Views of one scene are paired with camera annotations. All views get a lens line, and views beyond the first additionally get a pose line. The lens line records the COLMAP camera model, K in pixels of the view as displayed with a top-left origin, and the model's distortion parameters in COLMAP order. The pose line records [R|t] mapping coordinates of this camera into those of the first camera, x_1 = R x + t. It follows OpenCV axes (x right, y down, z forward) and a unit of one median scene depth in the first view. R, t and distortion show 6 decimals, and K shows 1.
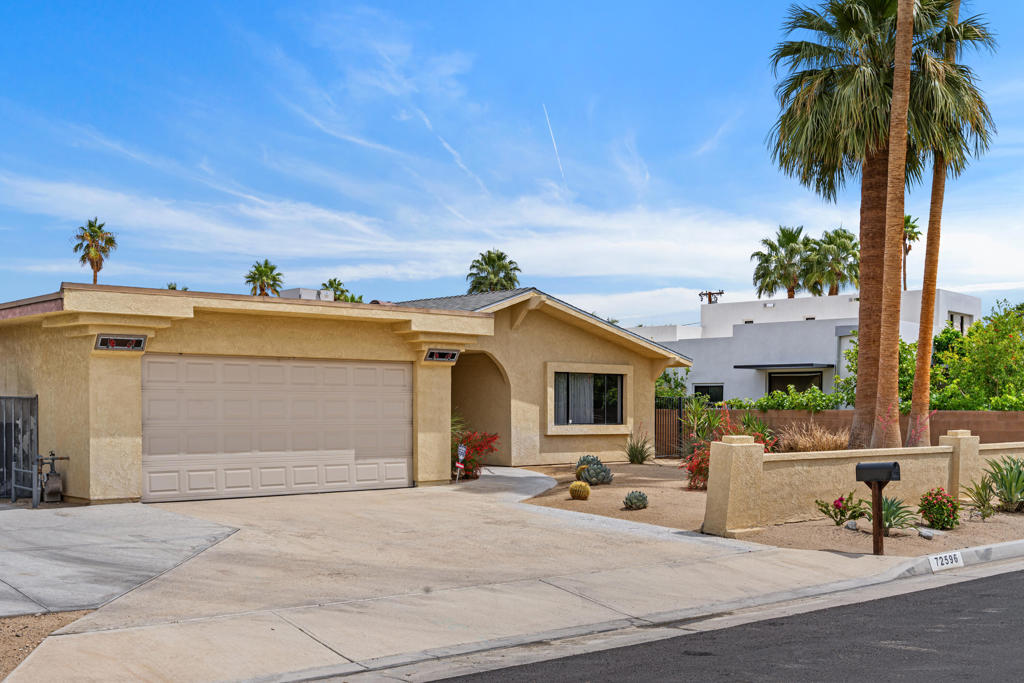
lens RADIAL K [[1186.5, 0, 497.7], [0, 1186.5, 354.8], [0, 0, 1]] dist [0.025411, 0.000000]
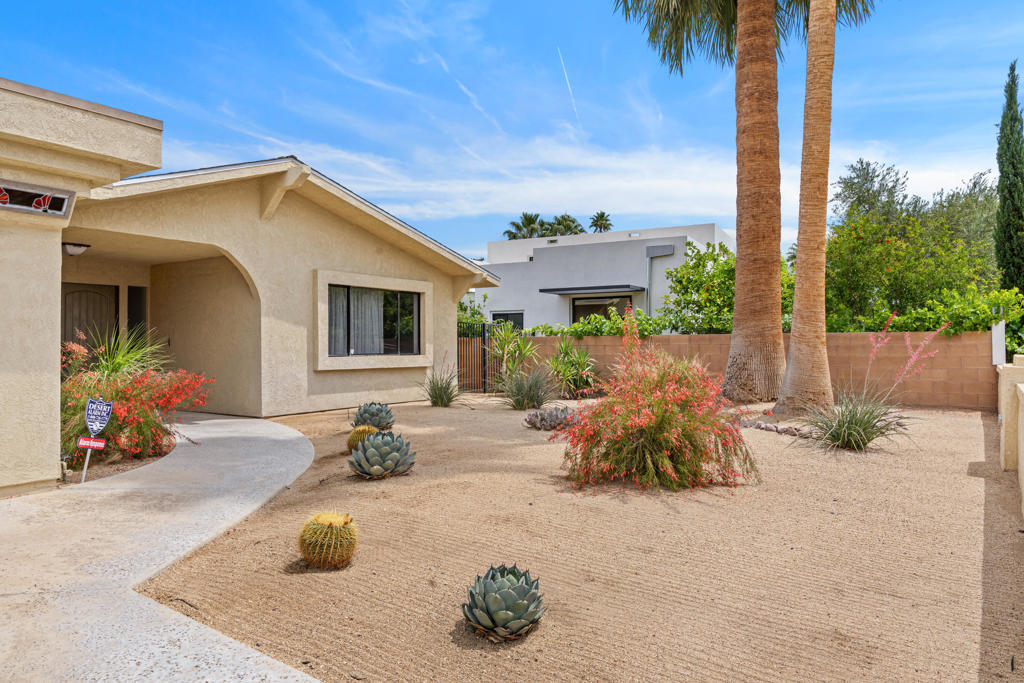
lens RADIAL K [[697.8, 0, 496.0], [0, 697.8, 336.5], [0, 0, 1]] dist [0.000734, 0.000541]
pose [[0.973438, -0.006441, 0.228859, 0.047469], [-0.000335, 0.999563, 0.029554, 0.032568], [-0.228950, -0.028846, 0.973011, 0.532242]]
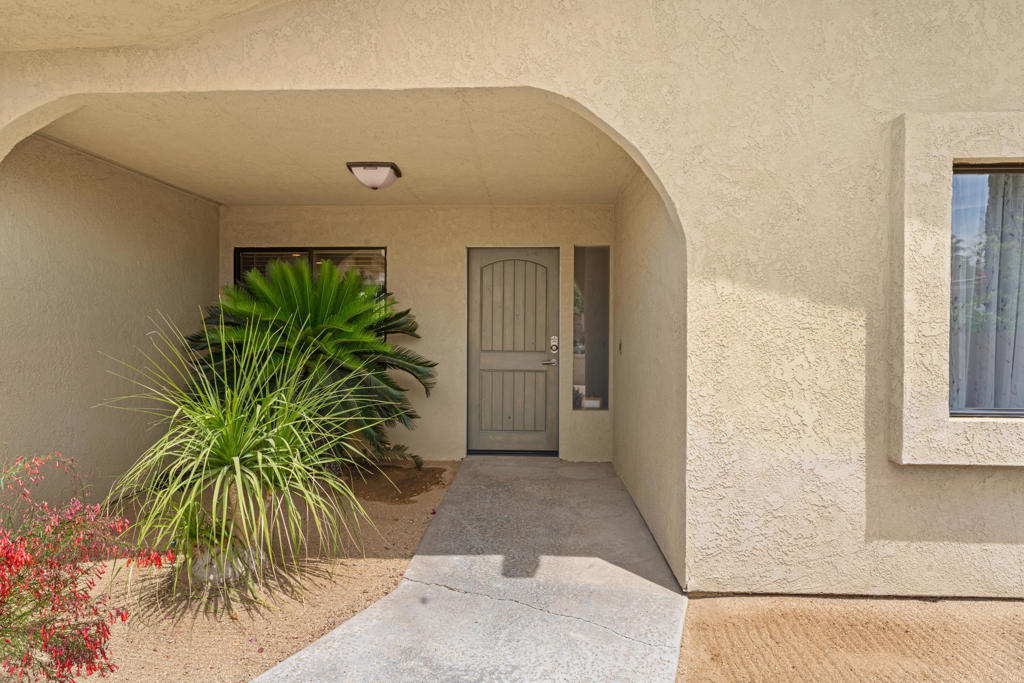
lens RADIAL K [[616.8, 0, 530.4], [0, 616.8, 340.6], [0, 0, 1]] dist [-0.004785, 0.000337]
pose [[0.710723, 0.012774, -0.703356, 0.067563], [0.028109, 0.998521, 0.046538, 0.036731], [0.702910, -0.052846, 0.709313, 0.829535]]
